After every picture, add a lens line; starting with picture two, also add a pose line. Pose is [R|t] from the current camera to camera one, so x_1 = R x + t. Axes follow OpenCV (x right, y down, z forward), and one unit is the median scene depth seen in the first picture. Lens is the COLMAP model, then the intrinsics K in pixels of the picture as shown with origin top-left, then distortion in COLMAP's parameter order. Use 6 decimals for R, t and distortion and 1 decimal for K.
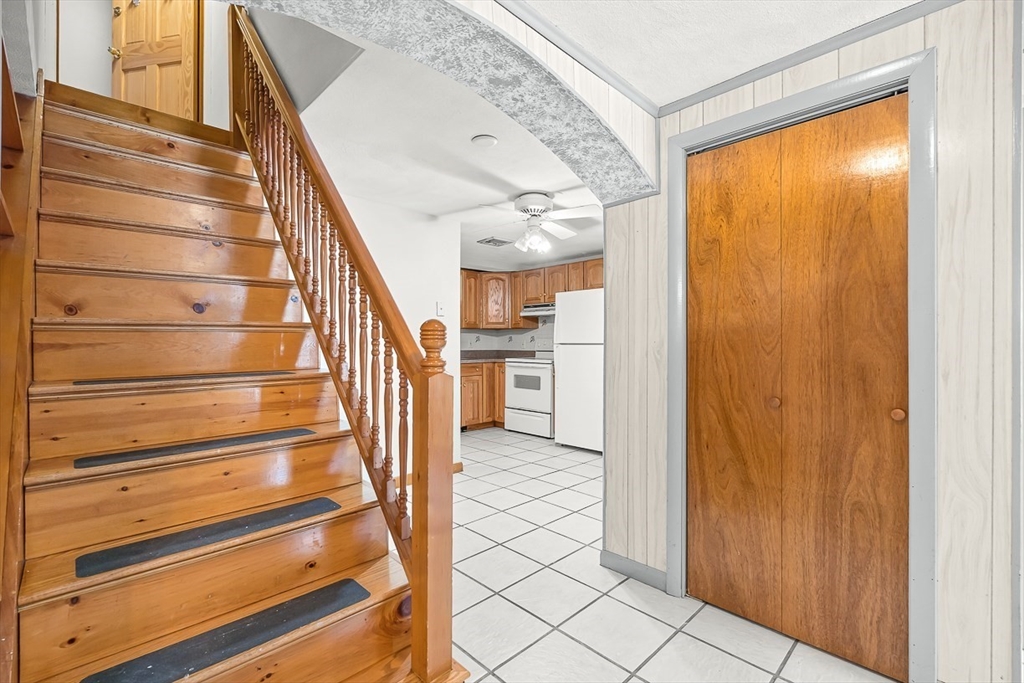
lens RADIAL K [[460.0, 0, 516.2], [0, 460.0, 339.3], [0, 0, 1]] dist [-0.000776, 0.000070]
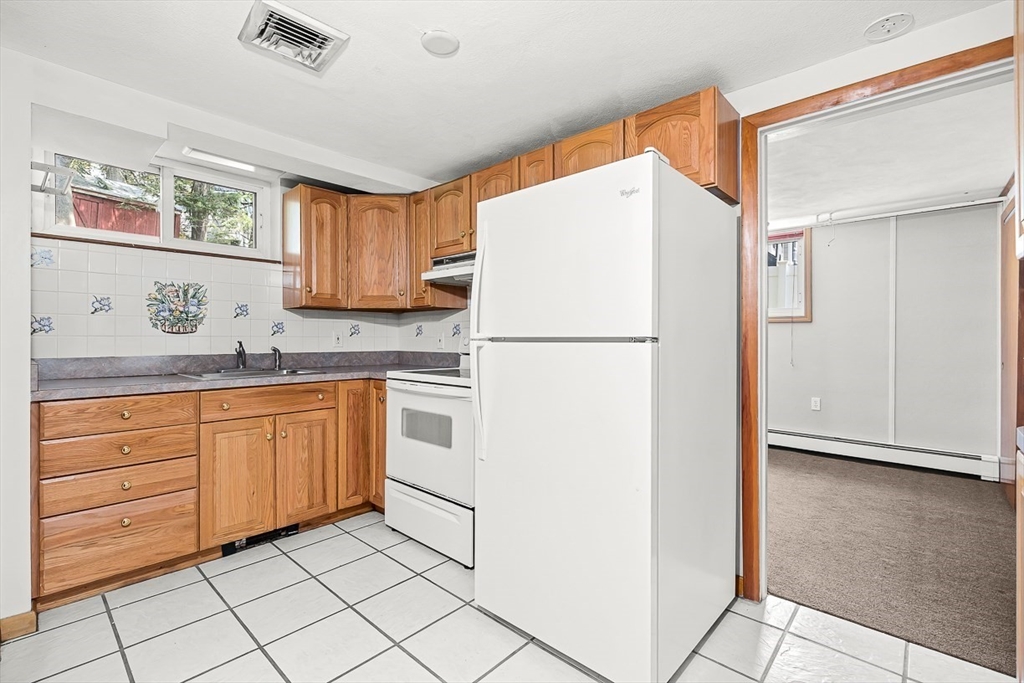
lens RADIAL K [[460.0, 0, 516.2], [0, 460.0, 339.3], [0, 0, 1]] dist [-0.000776, 0.000070]
pose [[0.999107, 0.000994, 0.042237, 0.085304], [-0.001318, 0.999970, 0.007648, 0.005787], [-0.042228, -0.007697, 0.999078, 0.524016]]
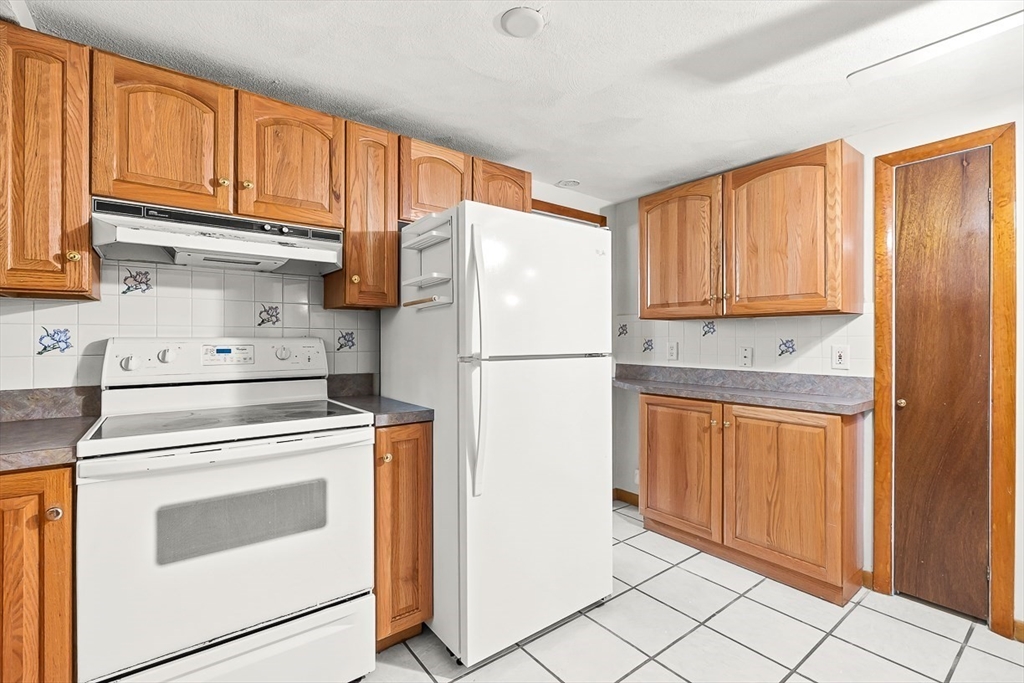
lens RADIAL K [[460.0, 0, 516.2], [0, 460.0, 339.3], [0, 0, 1]] dist [-0.000776, 0.000070]
pose [[0.132688, 0.002153, 0.991156, -0.189362], [-0.007484, 0.999971, -0.001171, -0.003584], [-0.991130, -0.007262, 0.132700, 0.772054]]
